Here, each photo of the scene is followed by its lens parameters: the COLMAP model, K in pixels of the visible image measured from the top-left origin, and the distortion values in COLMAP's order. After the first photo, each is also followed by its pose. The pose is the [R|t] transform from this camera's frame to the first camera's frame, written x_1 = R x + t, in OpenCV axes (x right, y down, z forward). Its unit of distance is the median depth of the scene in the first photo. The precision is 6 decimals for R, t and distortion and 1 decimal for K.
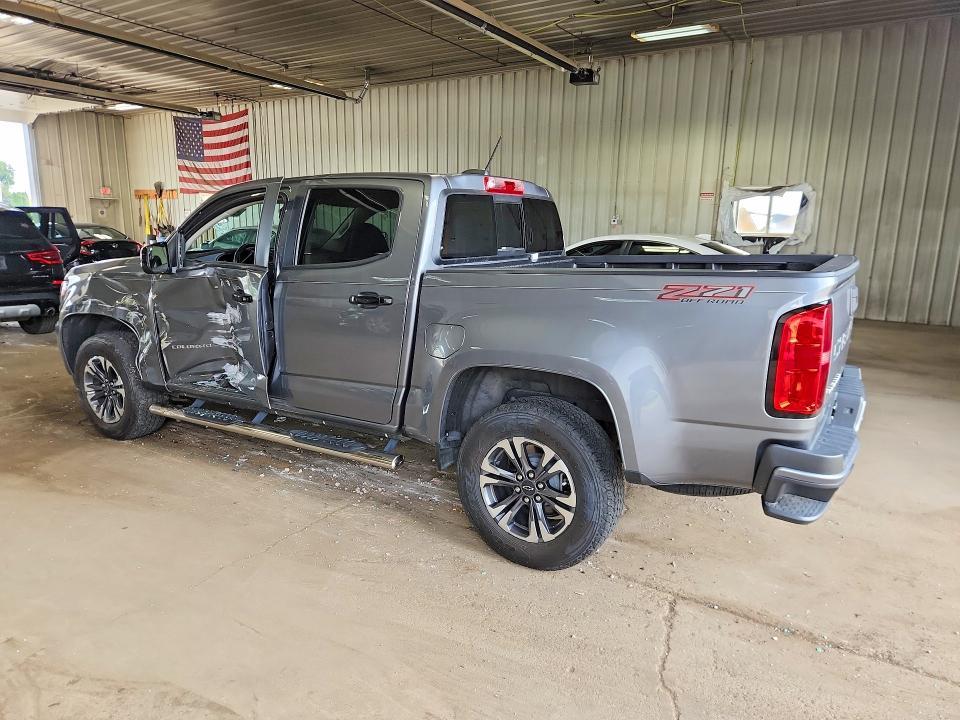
lens RADIAL K [[653.9, 0, 483.6], [0, 653.9, 357.3], [0, 0, 1]] dist [0.068062, -0.071714]
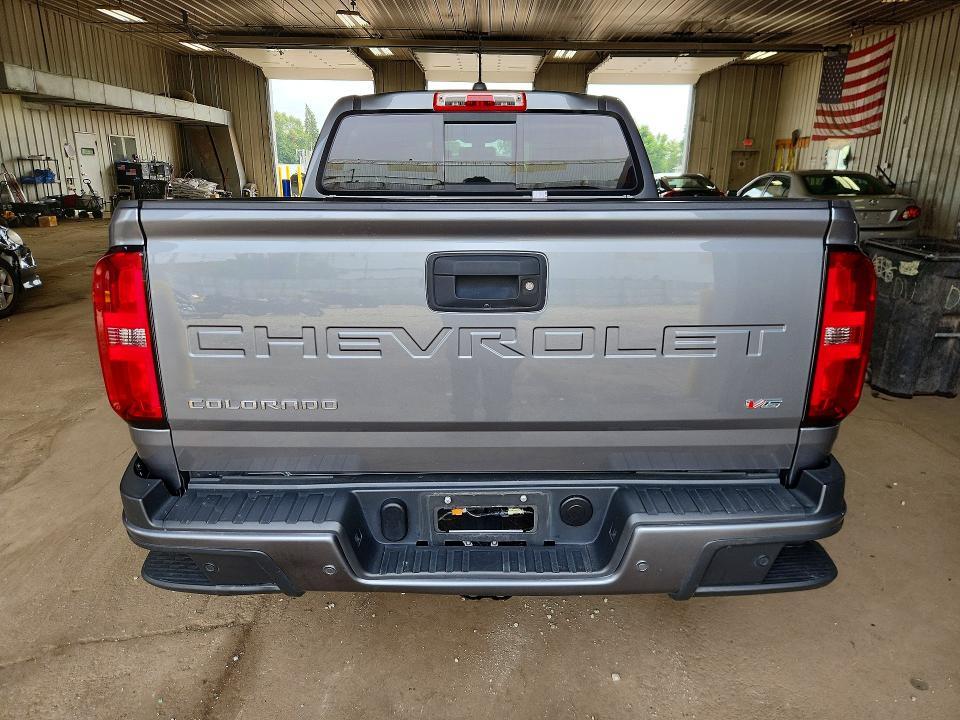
lens RADIAL K [[653.9, 0, 483.6], [0, 653.9, 357.3], [0, 0, 1]] dist [0.068062, -0.071714]
pose [[0.512836, 0.221645, -0.829381, 0.159574], [-0.166471, 0.973434, 0.157207, -0.019178], [0.842191, 0.057446, 0.536110, 0.124404]]
